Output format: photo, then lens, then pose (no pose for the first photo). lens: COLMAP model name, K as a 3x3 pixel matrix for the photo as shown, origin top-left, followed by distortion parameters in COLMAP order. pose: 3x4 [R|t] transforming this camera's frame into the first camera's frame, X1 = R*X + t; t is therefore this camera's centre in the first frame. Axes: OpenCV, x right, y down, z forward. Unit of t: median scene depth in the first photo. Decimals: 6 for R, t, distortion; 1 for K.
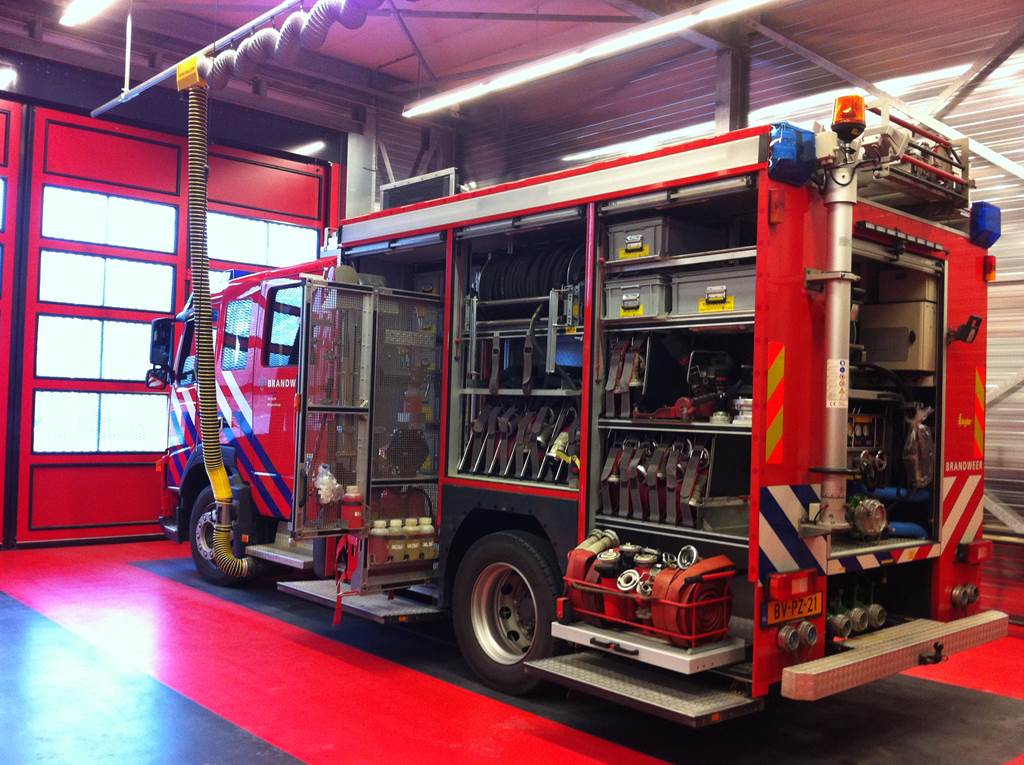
lens RADIAL K [[997.2, 0, 510.6], [0, 997.2, 381.6], [0, 0, 1]] dist [-0.012671, 0.000000]
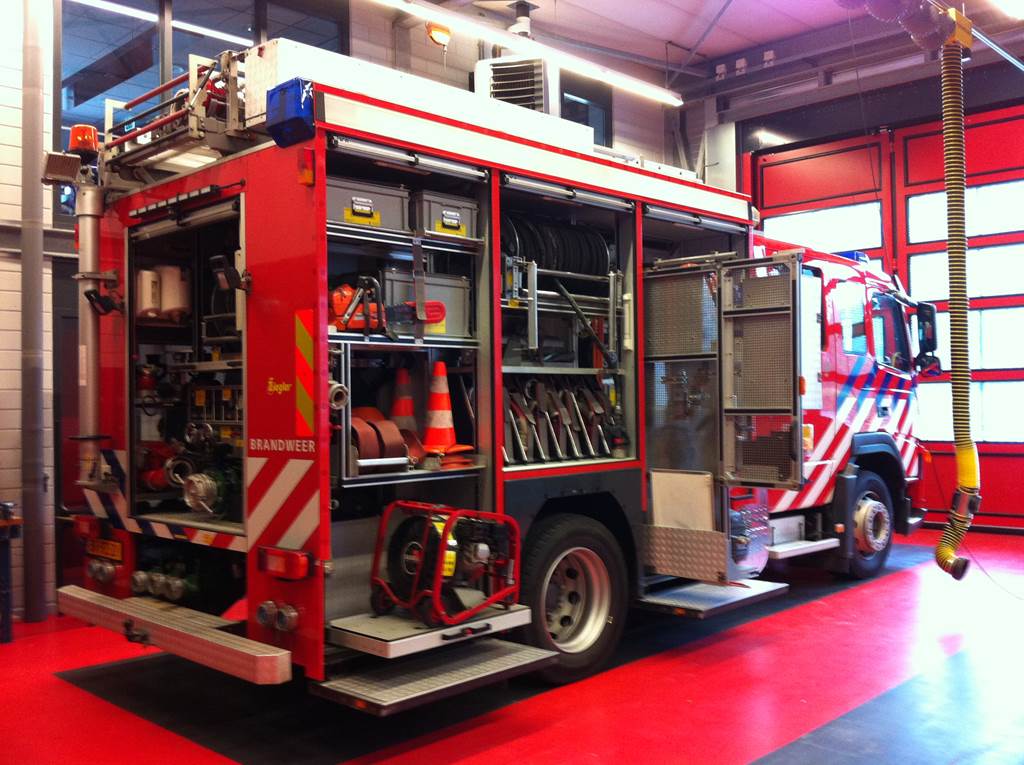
lens RADIAL K [[997.2, 0, 512.8], [0, 997.2, 388.1], [0, 0, 1]] dist [-0.012671, 0.000000]
pose [[0.056996, -0.049349, -0.997154, 1.258266], [0.040300, 0.998077, -0.047092, 0.086432], [0.997561, -0.037502, 0.058875, 1.164469]]
